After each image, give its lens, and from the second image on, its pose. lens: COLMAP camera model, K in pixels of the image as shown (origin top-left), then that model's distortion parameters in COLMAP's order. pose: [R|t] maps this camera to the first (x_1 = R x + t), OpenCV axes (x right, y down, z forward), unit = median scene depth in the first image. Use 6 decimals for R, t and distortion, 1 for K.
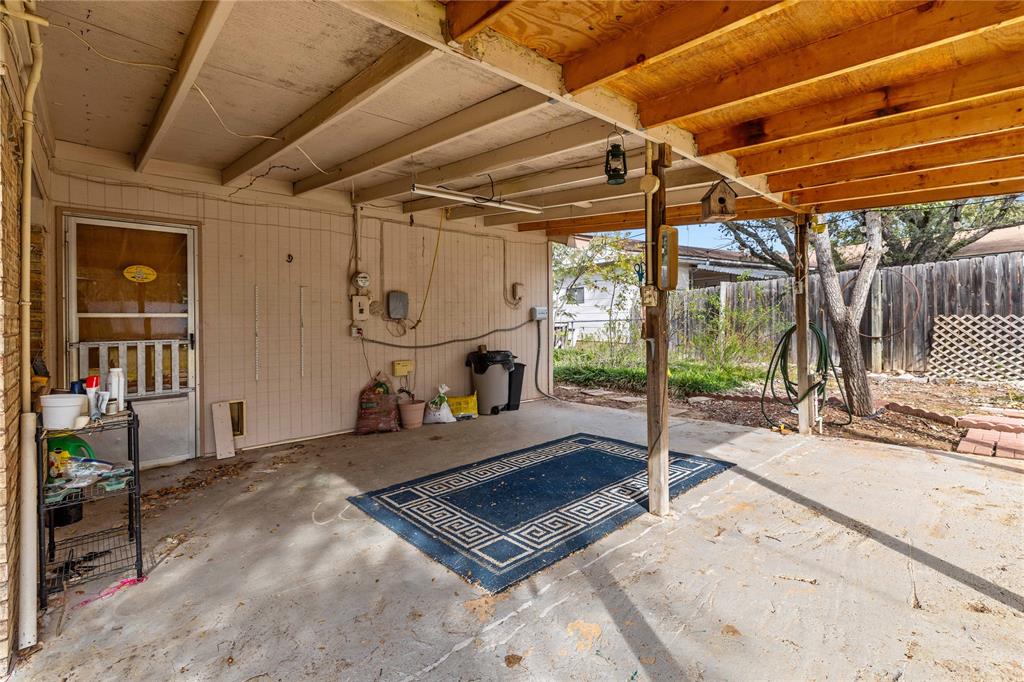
lens RADIAL K [[471.7, 0, 513.4], [0, 471.7, 319.2], [0, 0, 1]] dist [-0.002583, -0.000395]
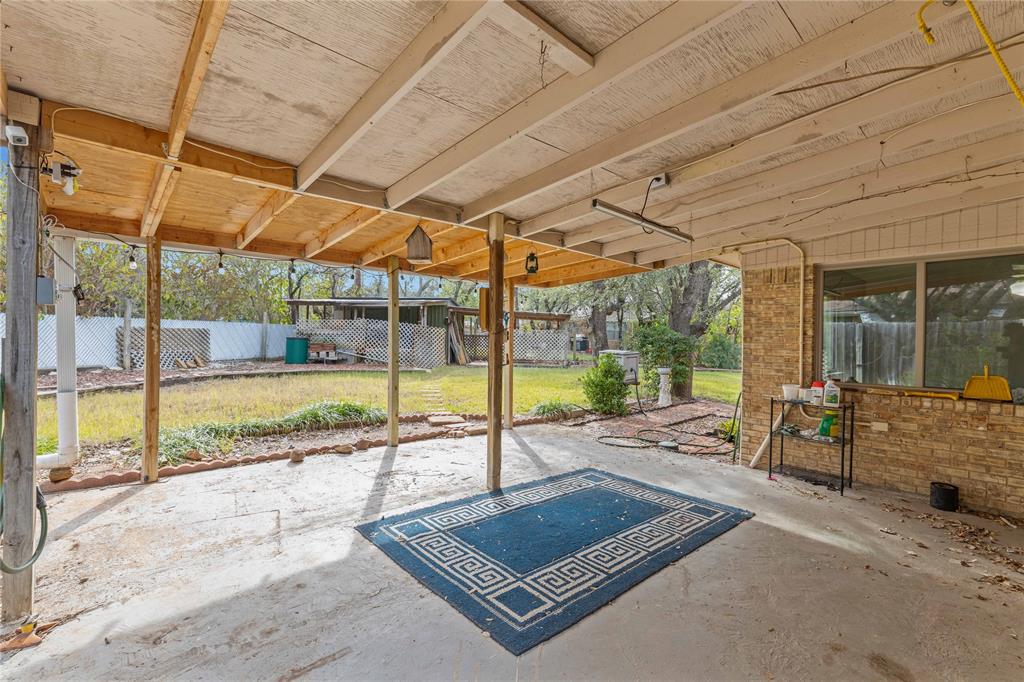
lens RADIAL K [[447.8, 0, 500.8], [0, 447.8, 342.8], [0, 0, 1]] dist [-0.000145, -0.000037]
pose [[-0.999600, -0.001438, 0.028231, 0.197333], [-0.001303, 0.999988, 0.004804, -0.025198], [-0.028237, 0.004766, -0.999590, 1.854001]]
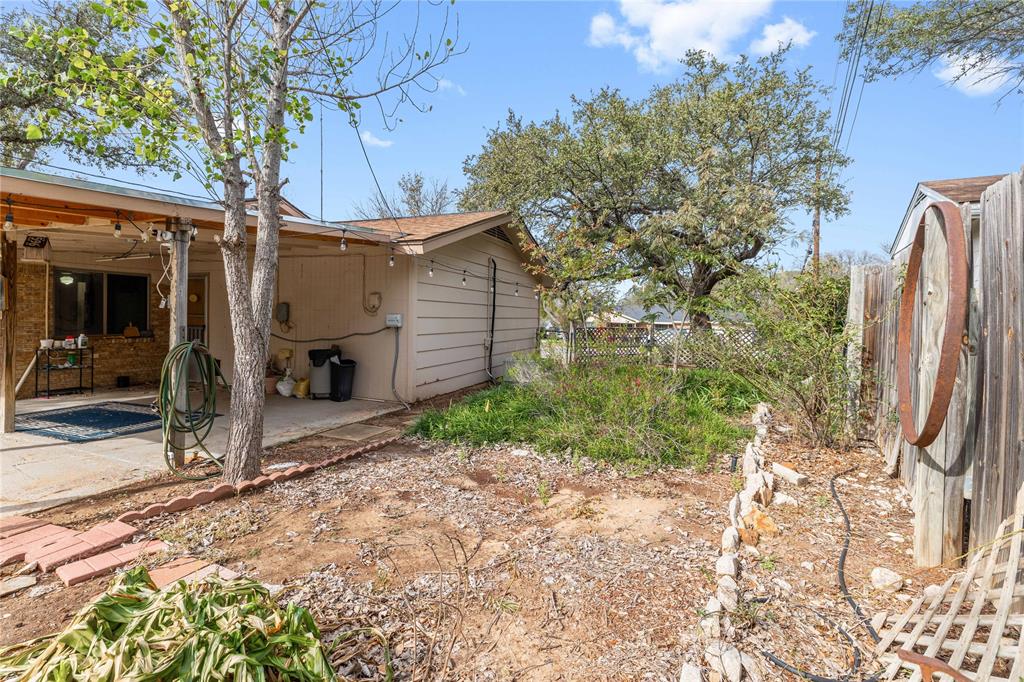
lens RADIAL K [[471.7, 0, 513.4], [0, 471.7, 319.2], [0, 0, 1]] dist [-0.002583, -0.000395]
pose [[0.433760, 0.031097, -0.900492, 2.195033], [-0.024073, 0.999447, 0.022918, -0.091045], [0.900707, 0.011736, 0.434269, 1.552538]]
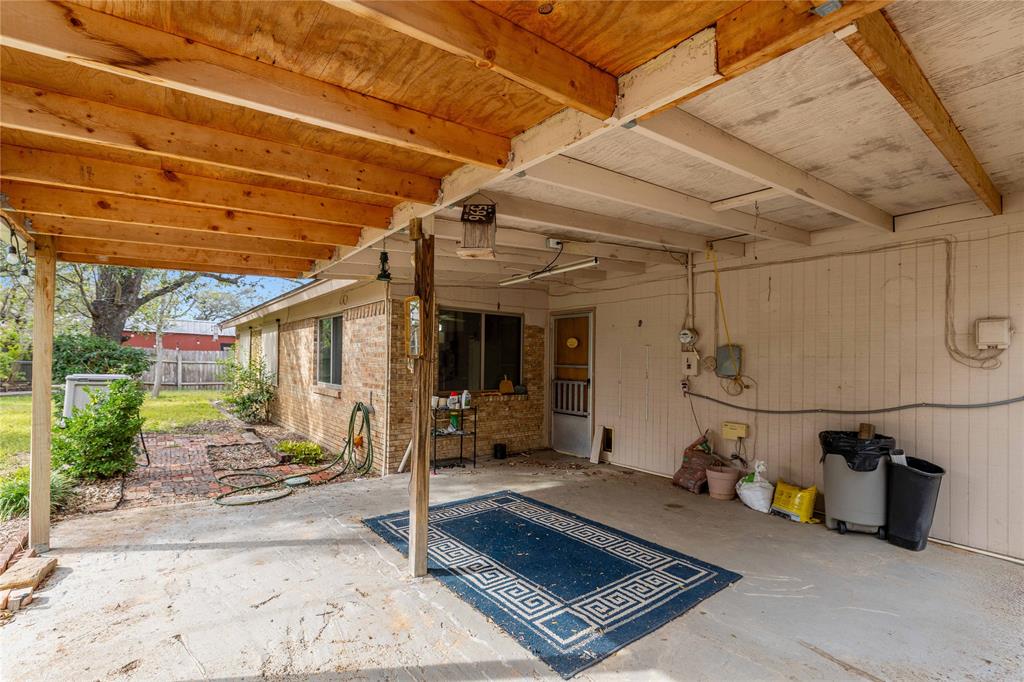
lens RADIAL K [[463.6, 0, 518.0], [0, 463.6, 354.8], [0, 0, 1]] dist [-0.000355, 0.000129]
pose [[-0.073094, 0.001378, -0.997324, 1.032174], [-0.012773, 0.999916, 0.002318, -0.058598], [0.997243, 0.012909, -0.073070, 1.016119]]
